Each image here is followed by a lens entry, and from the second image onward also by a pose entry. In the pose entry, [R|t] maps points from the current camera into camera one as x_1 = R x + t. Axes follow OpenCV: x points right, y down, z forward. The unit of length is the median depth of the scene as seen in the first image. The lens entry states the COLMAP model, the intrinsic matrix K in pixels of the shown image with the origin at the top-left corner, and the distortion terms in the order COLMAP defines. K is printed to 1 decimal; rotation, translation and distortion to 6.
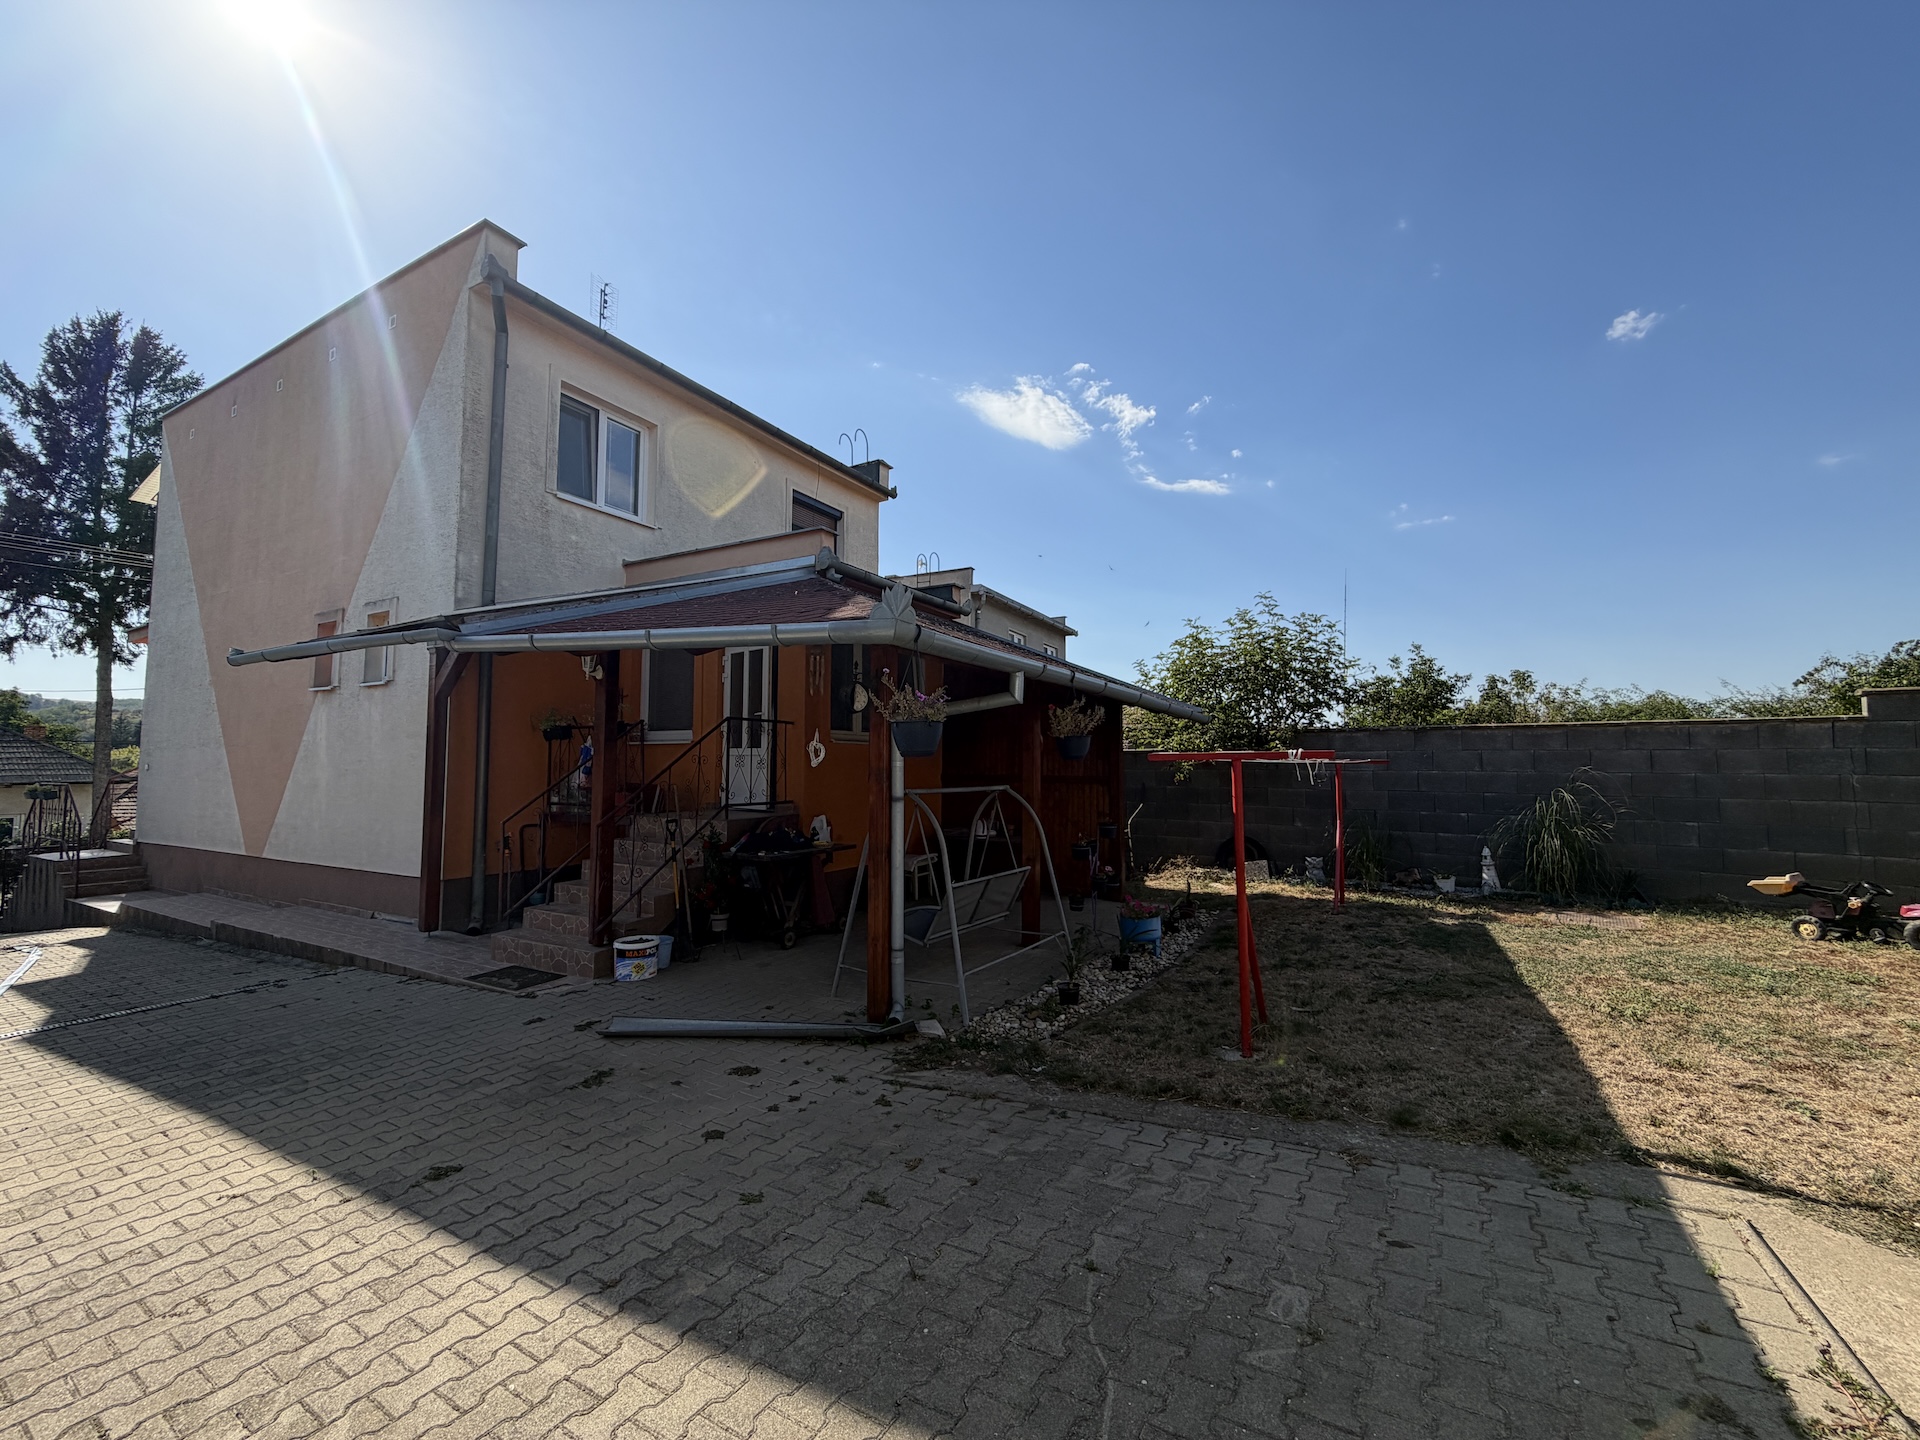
lens RADIAL K [[771.2, 0, 960.0], [0, 771.2, 720.0], [0, 0, 1]] dist [0.009460, 0.000024]
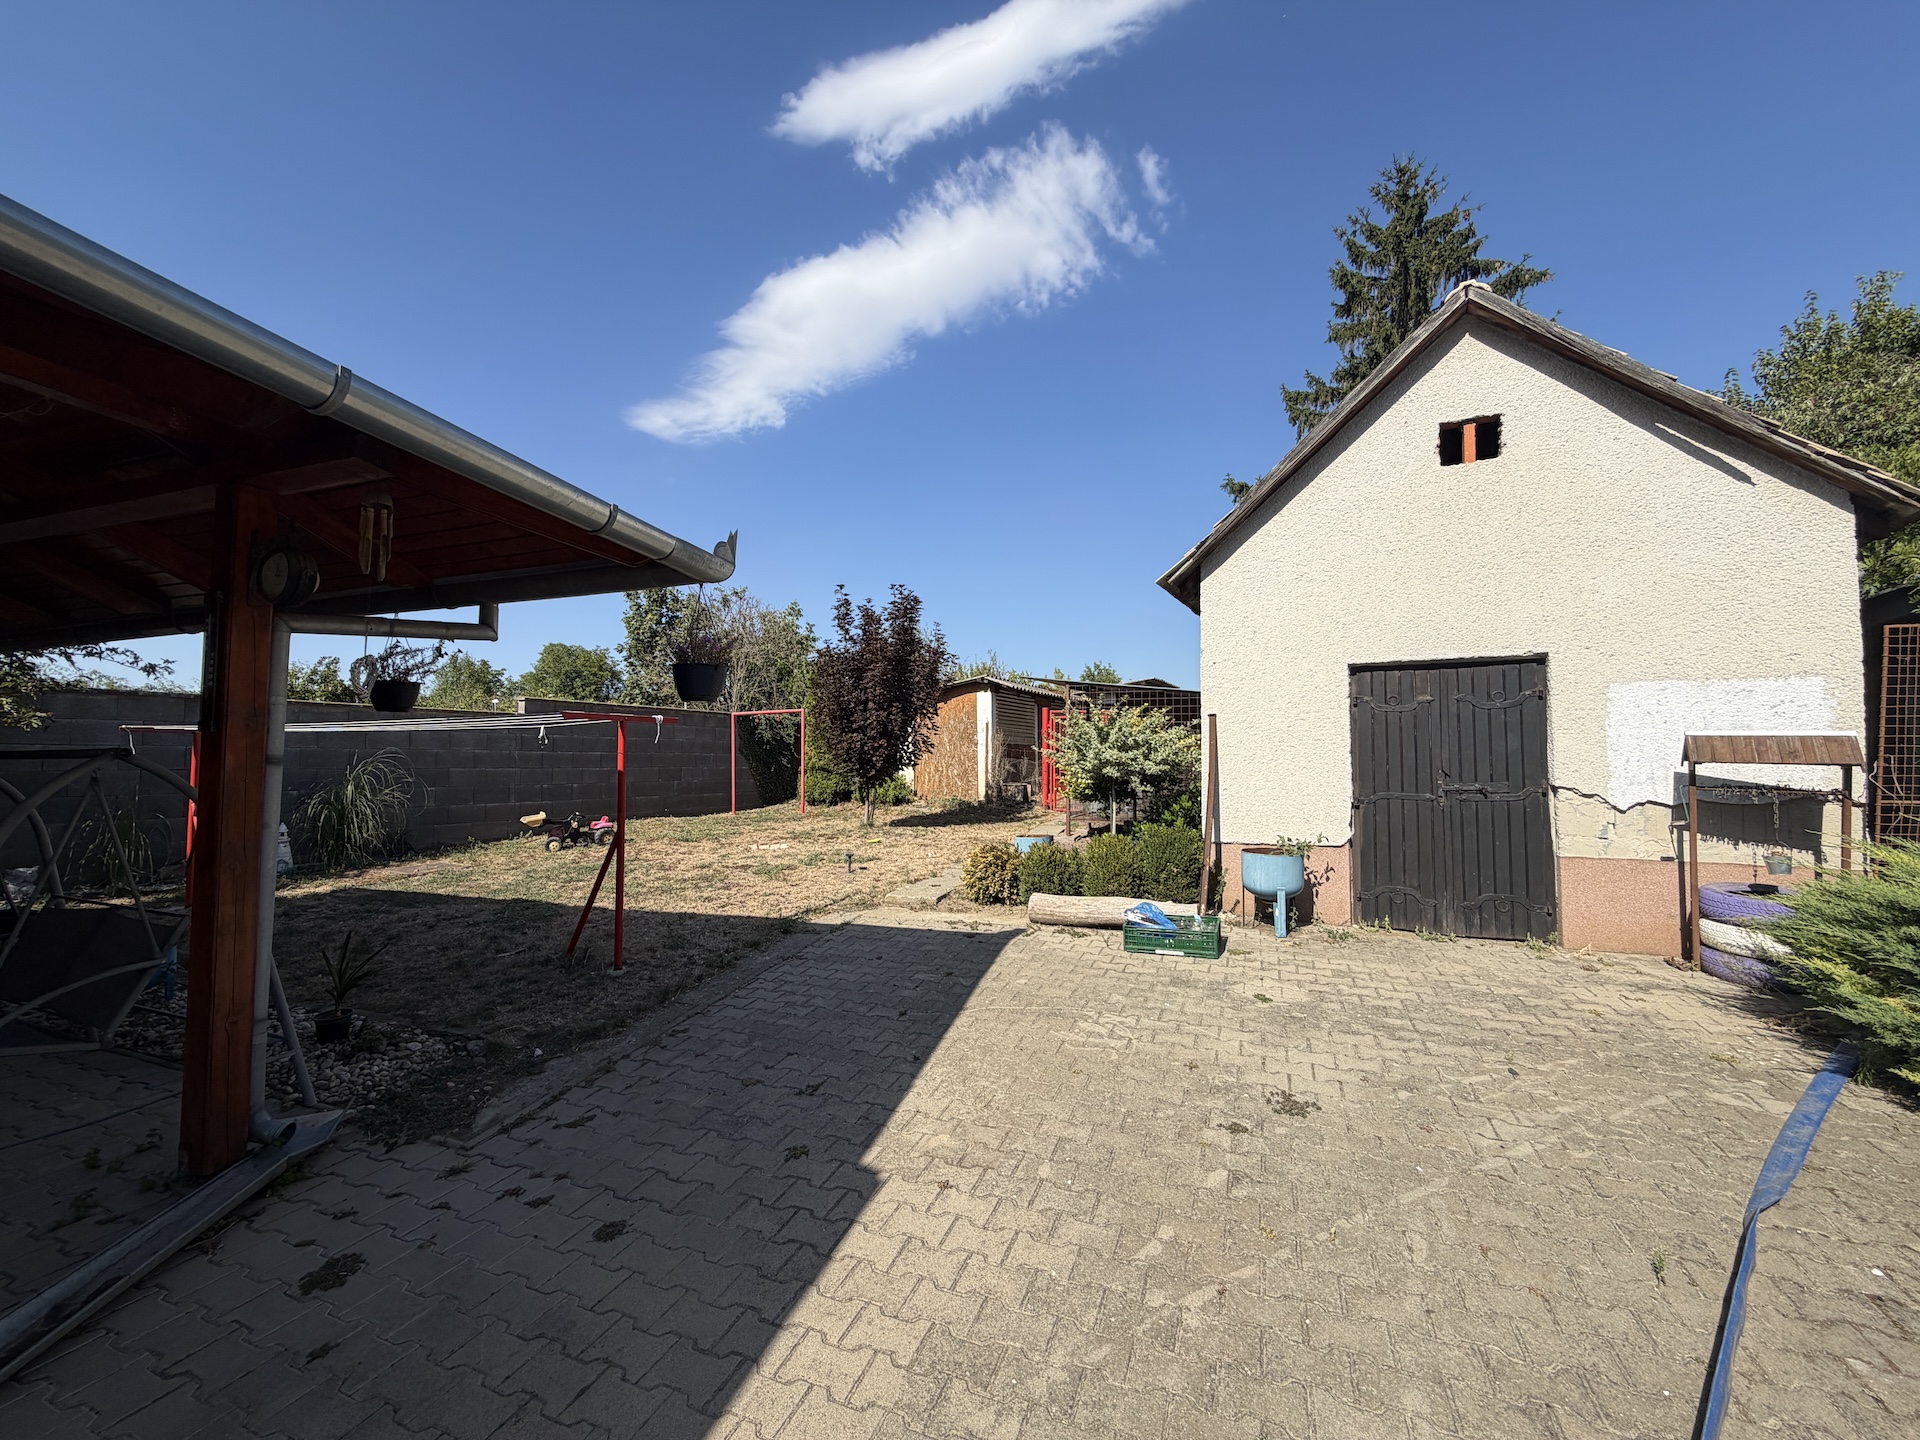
lens RADIAL K [[771.2, 0, 960.0], [0, 771.2, 720.0], [0, 0, 1]] dist [0.009460, 0.000024]
pose [[-0.194594, 0.053032, 0.979449, -0.979809], [-0.056266, 0.996290, -0.065122, 0.109875], [-0.979269, -0.067783, -0.190888, 0.793505]]
